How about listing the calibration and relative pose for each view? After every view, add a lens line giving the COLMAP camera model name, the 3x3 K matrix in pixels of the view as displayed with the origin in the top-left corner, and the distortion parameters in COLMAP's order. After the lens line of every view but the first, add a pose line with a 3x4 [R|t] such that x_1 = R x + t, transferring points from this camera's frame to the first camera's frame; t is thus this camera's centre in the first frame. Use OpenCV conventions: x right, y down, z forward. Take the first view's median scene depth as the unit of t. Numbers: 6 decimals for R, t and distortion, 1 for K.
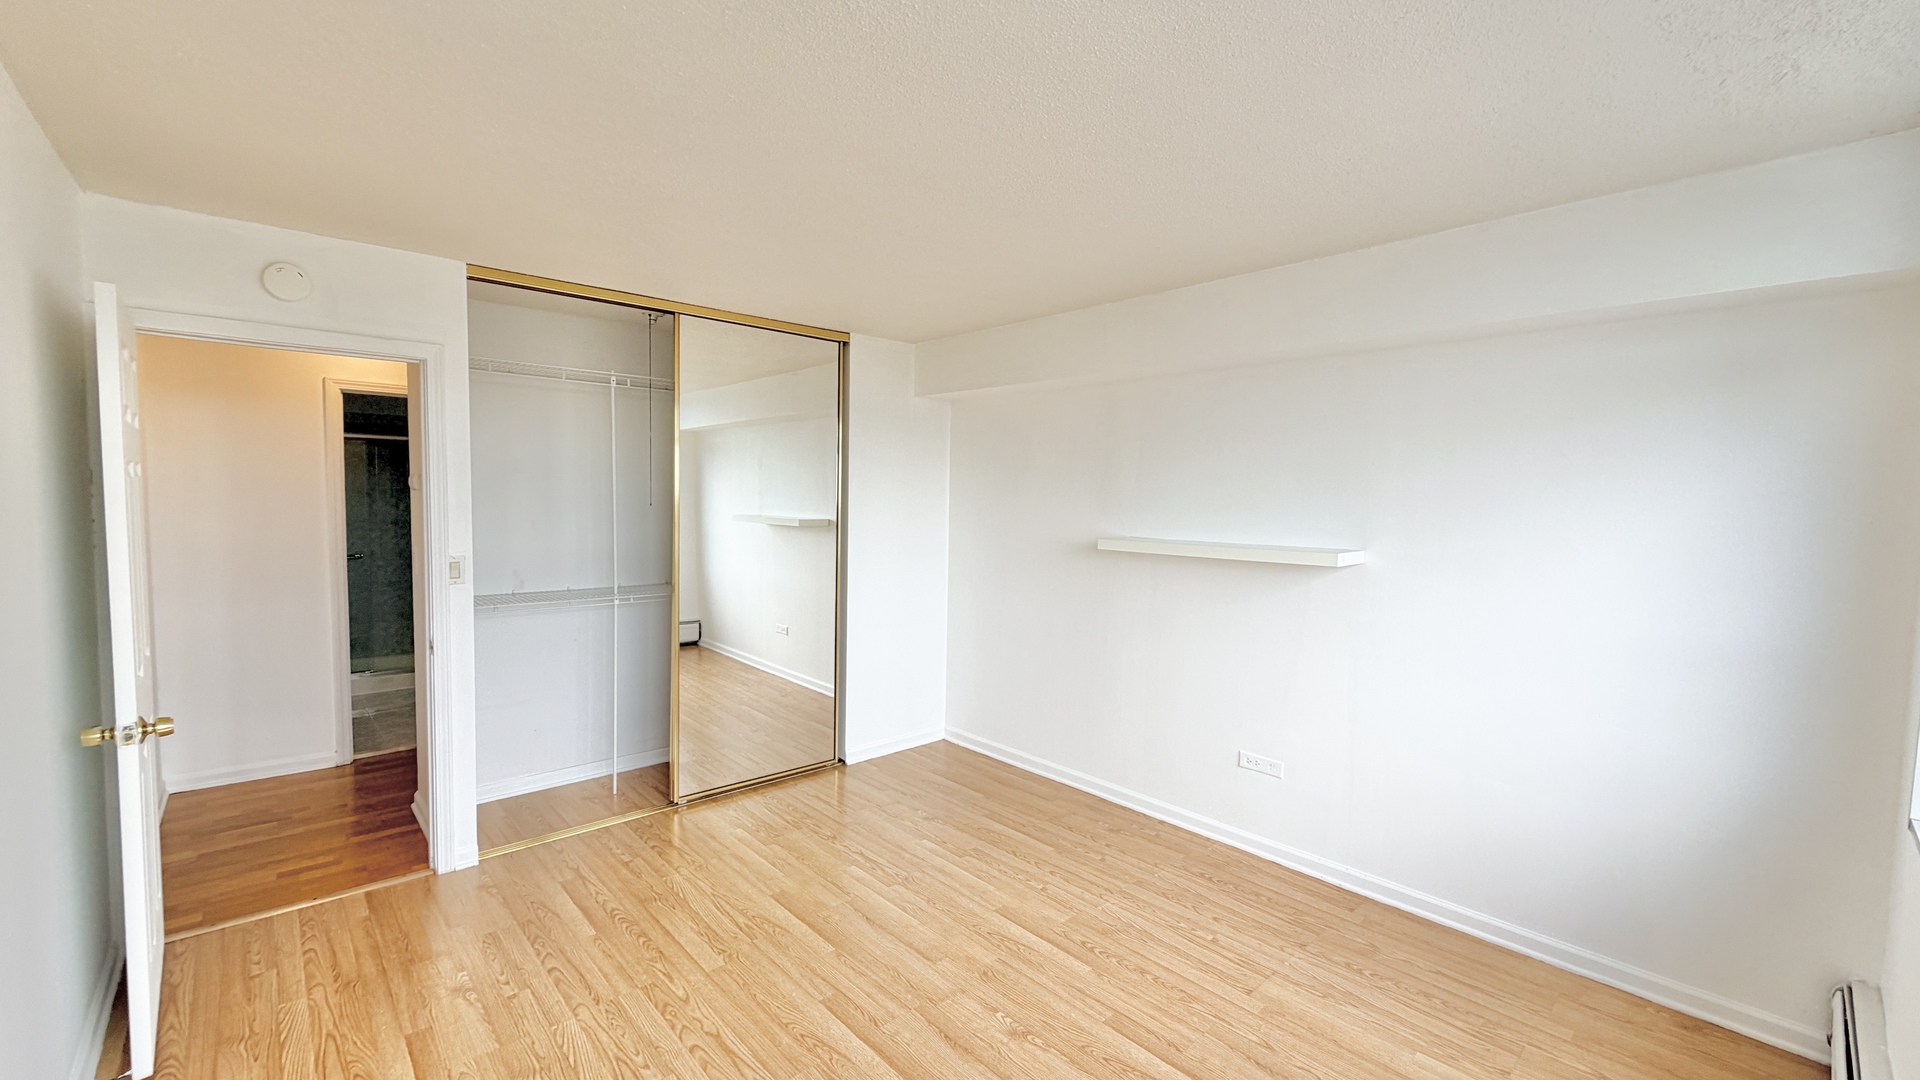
lens RADIAL K [[766.1, 0, 933.5], [0, 766.1, 590.2], [0, 0, 1]] dist [-0.002358, 0.000126]
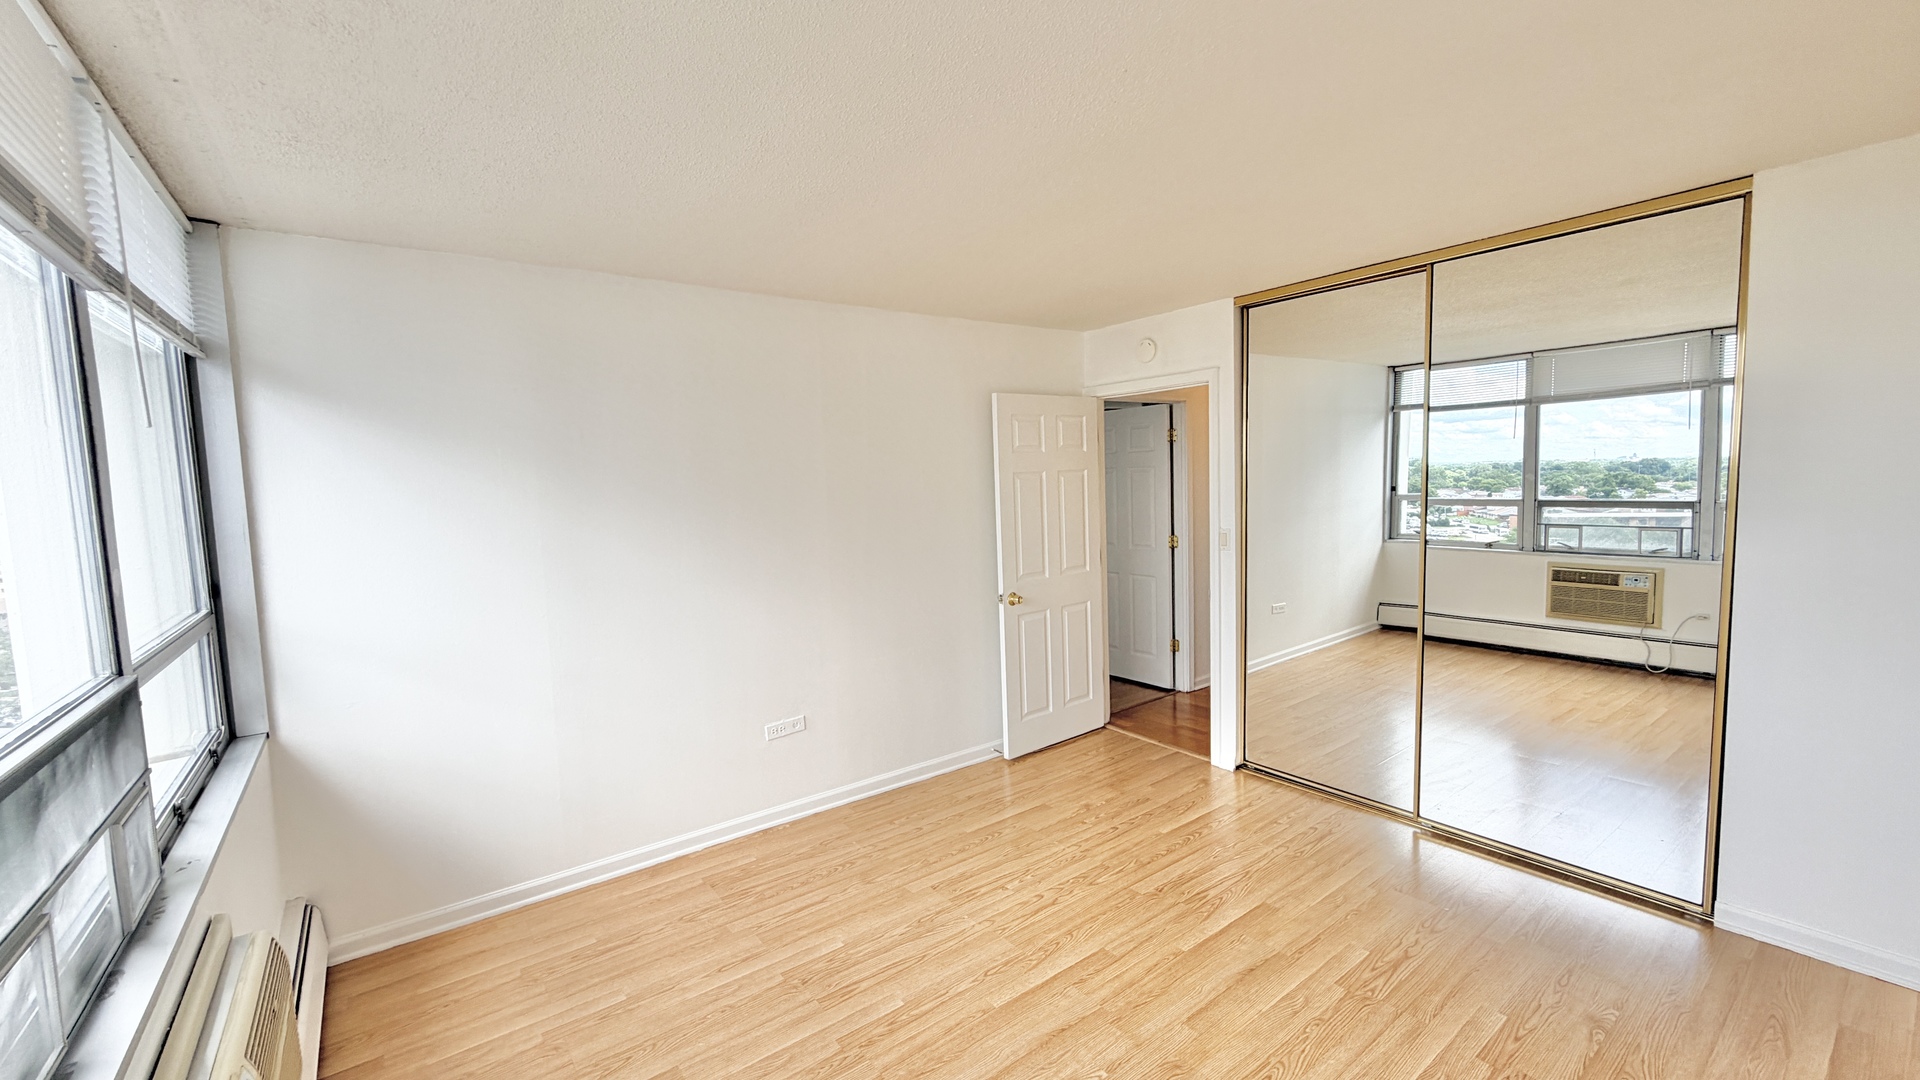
lens RADIAL K [[766.1, 0, 958.6], [0, 766.1, 541.3], [0, 0, 1]] dist [-0.002358, 0.000126]
pose [[-0.068208, 0.069653, -0.995237, 0.830762], [-0.101302, 0.991921, 0.076364, -0.084945], [0.992515, 0.106028, -0.060601, 0.744166]]
